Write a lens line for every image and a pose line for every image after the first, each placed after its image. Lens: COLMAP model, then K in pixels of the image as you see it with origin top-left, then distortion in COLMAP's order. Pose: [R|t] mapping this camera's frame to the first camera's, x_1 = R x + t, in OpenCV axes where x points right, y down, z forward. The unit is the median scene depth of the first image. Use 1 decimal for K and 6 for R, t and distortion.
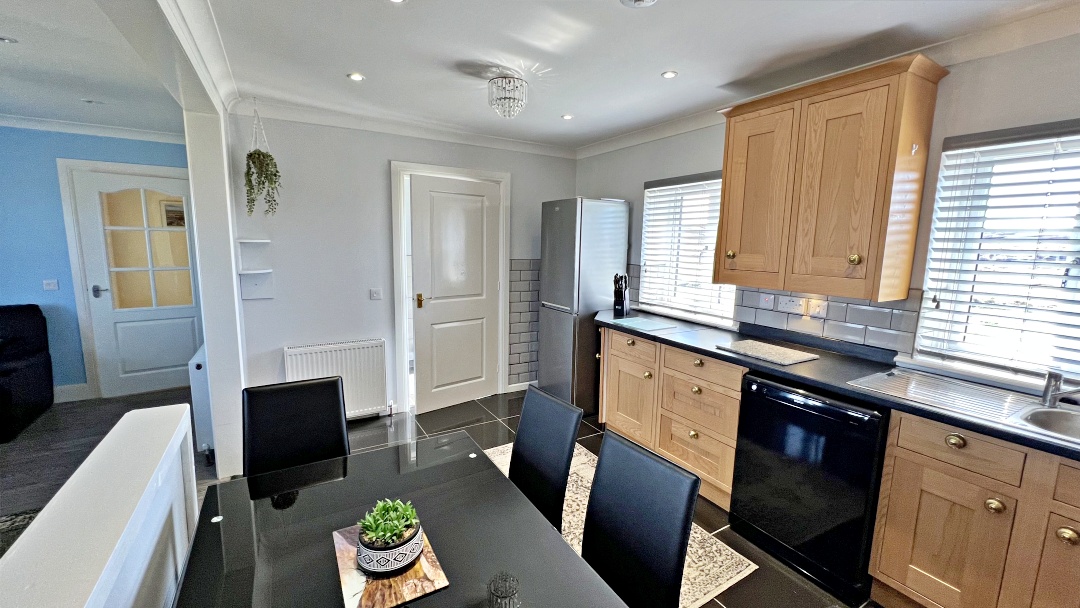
lens RADIAL K [[431.8, 0, 539.8], [0, 431.8, 304.5], [0, 0, 1]] dist [-0.002516, 0.001122]
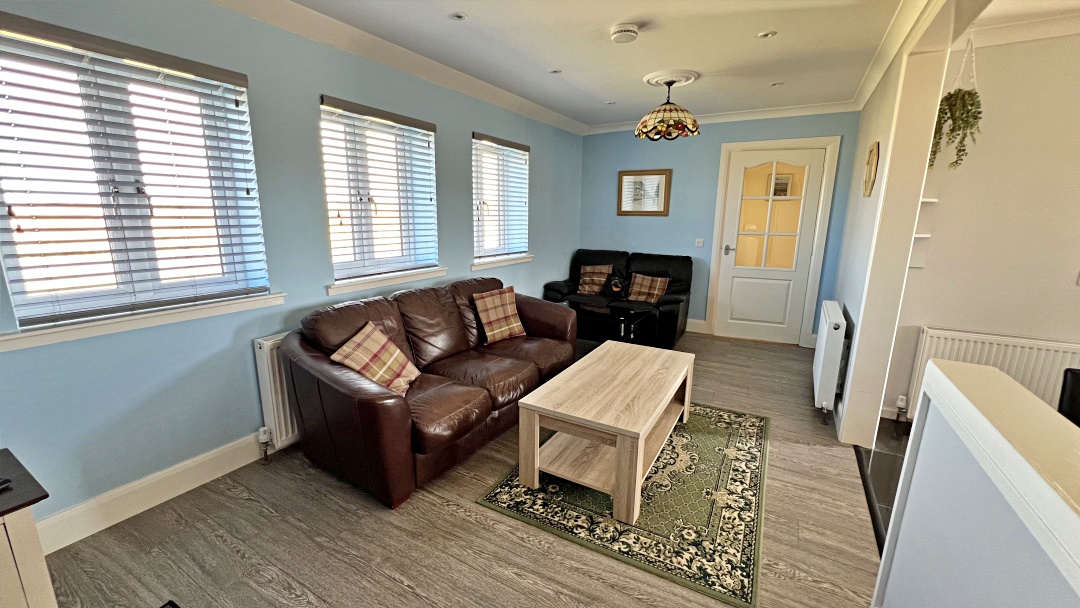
lens RADIAL K [[431.8, 0, 539.3], [0, 431.8, 303.5], [0, 0, 1]] dist [-0.002516, 0.001122]
pose [[0.483665, 0.168218, -0.858936, -0.221077], [-0.130323, 0.984259, 0.119378, 0.049041], [0.865497, 0.054200, 0.497974, -0.086038]]
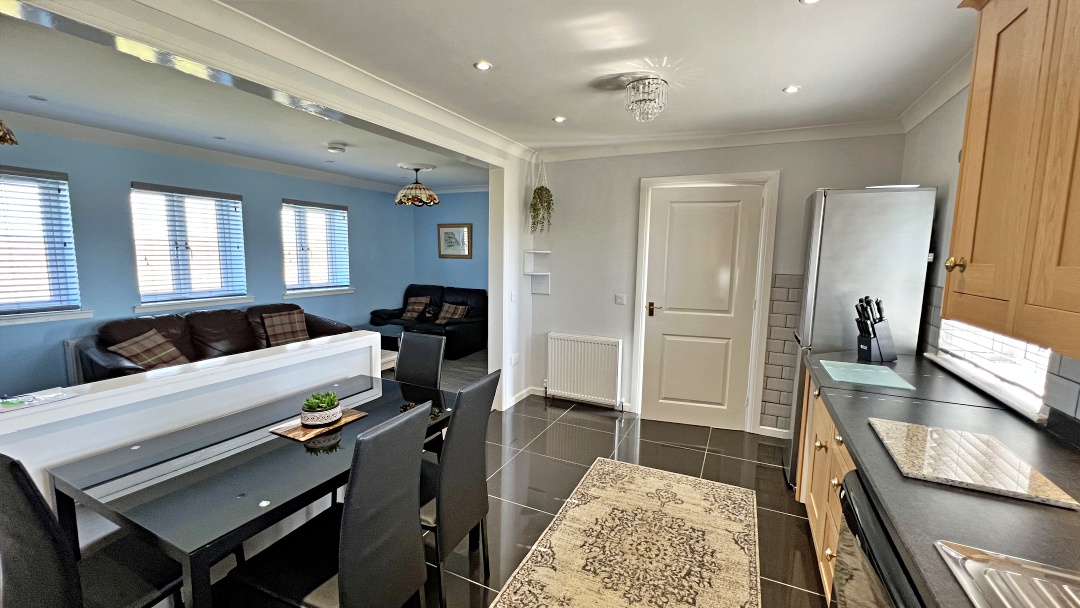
lens RADIAL K [[431.8, 0, 540.2], [0, 431.8, 303.8], [0, 0, 1]] dist [-0.002516, 0.001122]
pose [[0.553939, 0.090431, -0.827632, 0.448438], [-0.129441, 0.991350, 0.021684, -0.009355], [0.822433, 0.095118, 0.560853, 0.210582]]
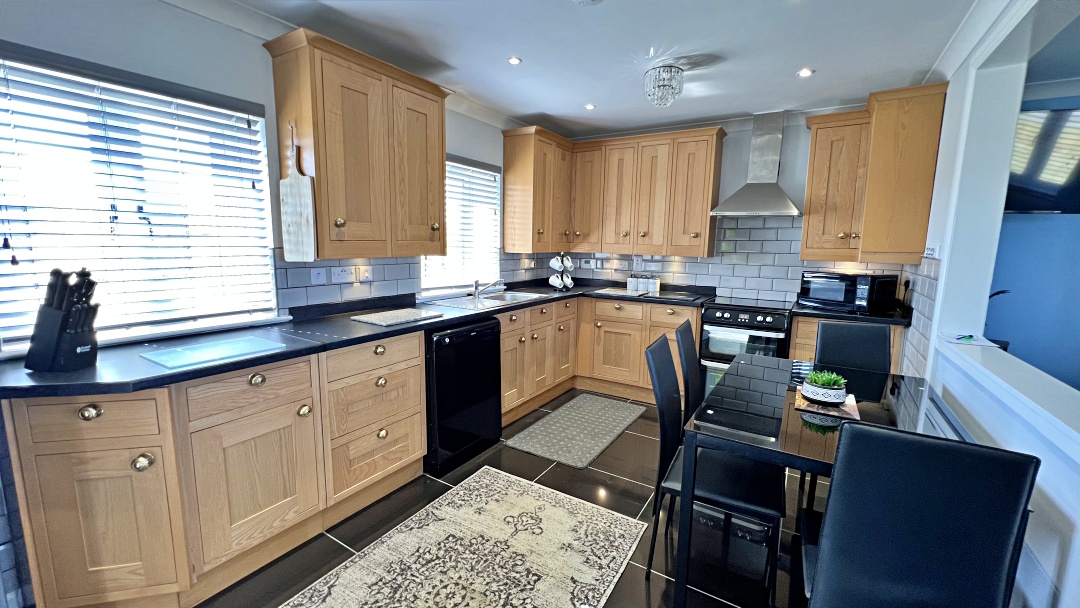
lens RADIAL K [[431.8, 0, 538.2], [0, 431.8, 301.9], [0, 0, 1]] dist [-0.002516, 0.001122]
pose [[-0.451523, -0.152227, 0.879178, -0.372112], [0.106673, 0.969062, 0.222574, -0.083437], [-0.885860, 0.194282, -0.421316, 0.775392]]
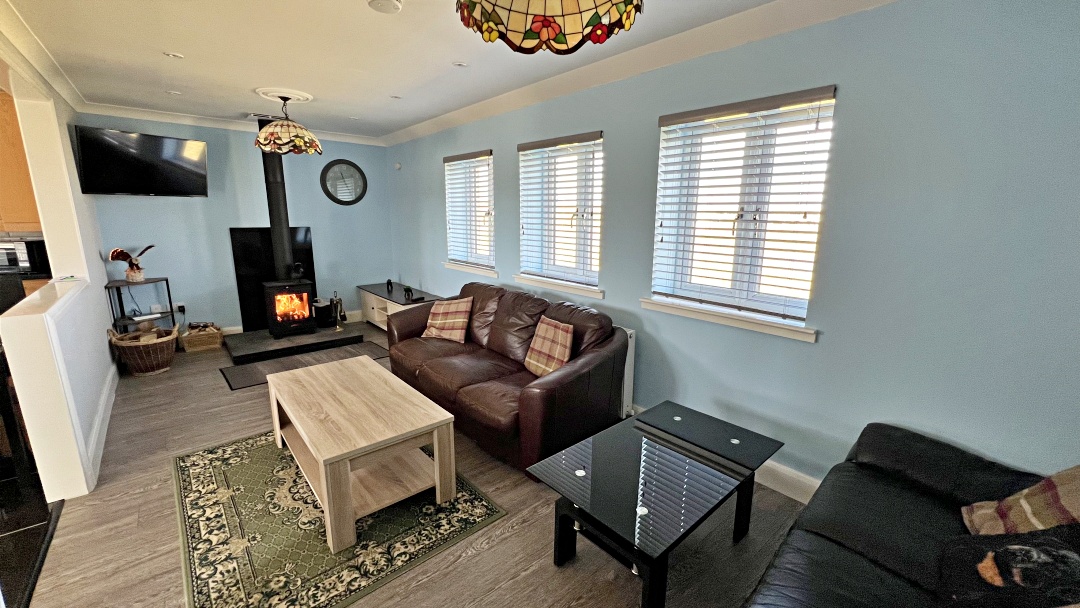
lens RADIAL K [[431.8, 0, 539.9], [0, 431.8, 304.0], [0, 0, 1]] dist [-0.002516, 0.001122]
pose [[-0.985185, 0.005814, -0.171398, -0.943641], [-0.053617, 0.938884, 0.340033, -0.156900], [0.162899, 0.344186, -0.924662, 1.048995]]
